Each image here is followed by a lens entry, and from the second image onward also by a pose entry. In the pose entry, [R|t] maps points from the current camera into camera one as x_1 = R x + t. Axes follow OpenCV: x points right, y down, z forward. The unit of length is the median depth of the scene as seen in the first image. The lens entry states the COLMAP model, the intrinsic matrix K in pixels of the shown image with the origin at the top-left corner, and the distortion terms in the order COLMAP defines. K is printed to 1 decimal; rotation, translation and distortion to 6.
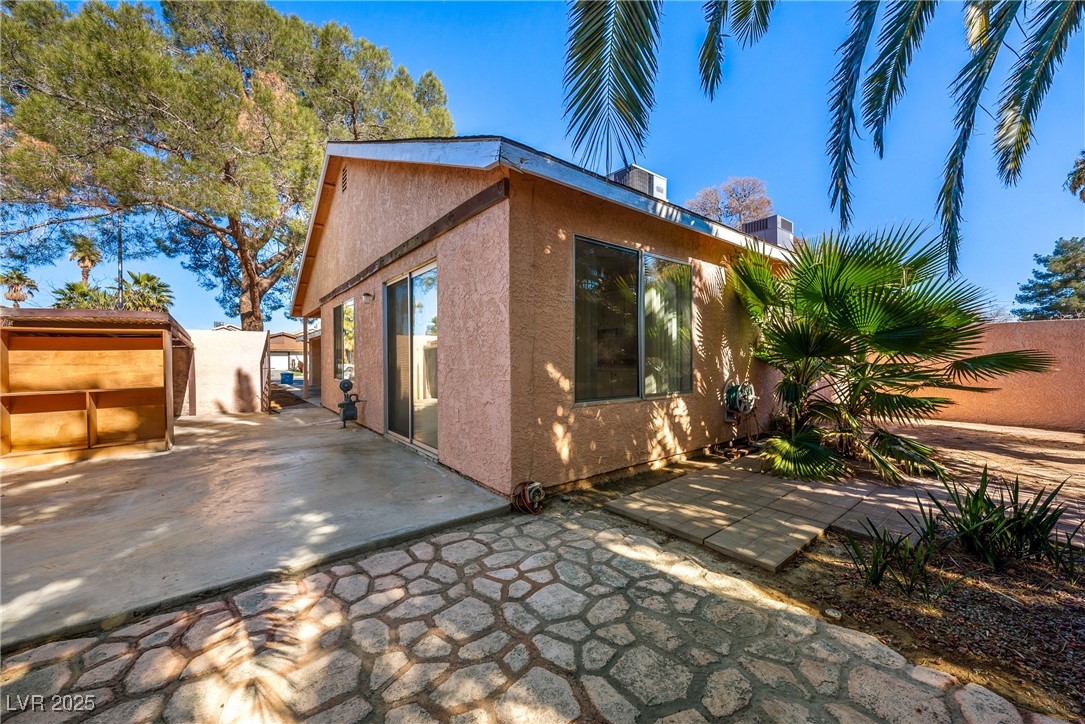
lens RADIAL K [[391.5, 0, 545.5], [0, 391.5, 362.2], [0, 0, 1]] dist [0.000004, 0.000172]
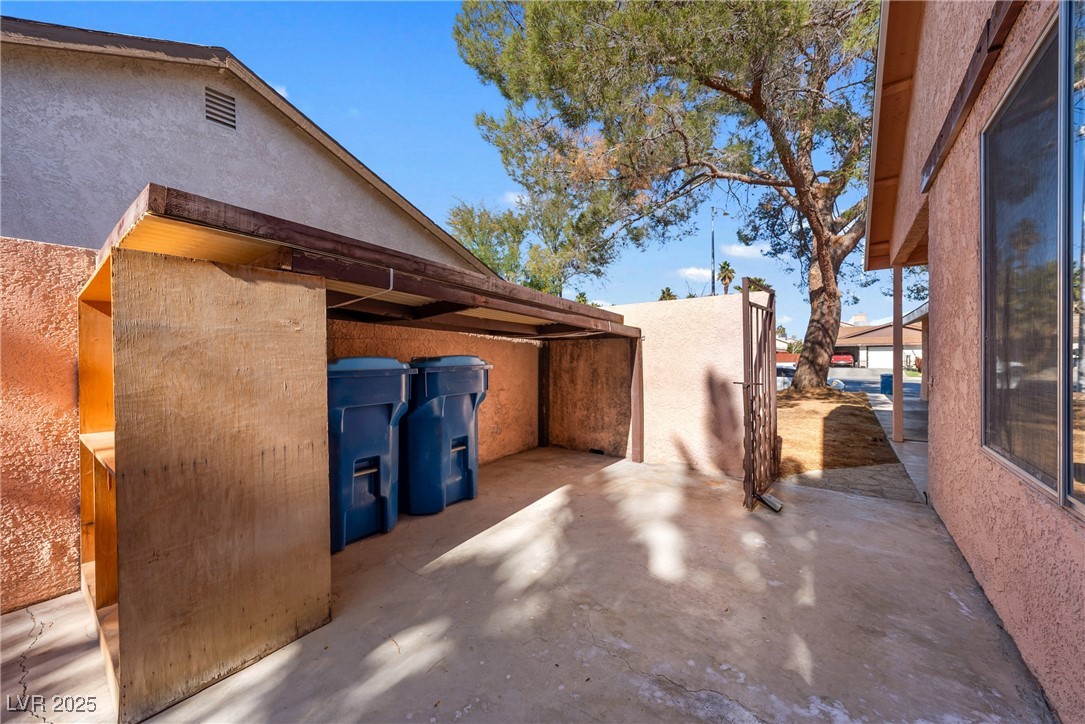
lens RADIAL K [[401.5, 0, 547.2], [0, 401.5, 351.9], [0, 0, 1]] dist [0.000940, 0.000284]
pose [[0.260898, -0.004795, -0.965355, -0.159019], [-0.009855, 0.999922, -0.007630, -0.003429], [0.965316, 0.011505, 0.260830, 0.288889]]
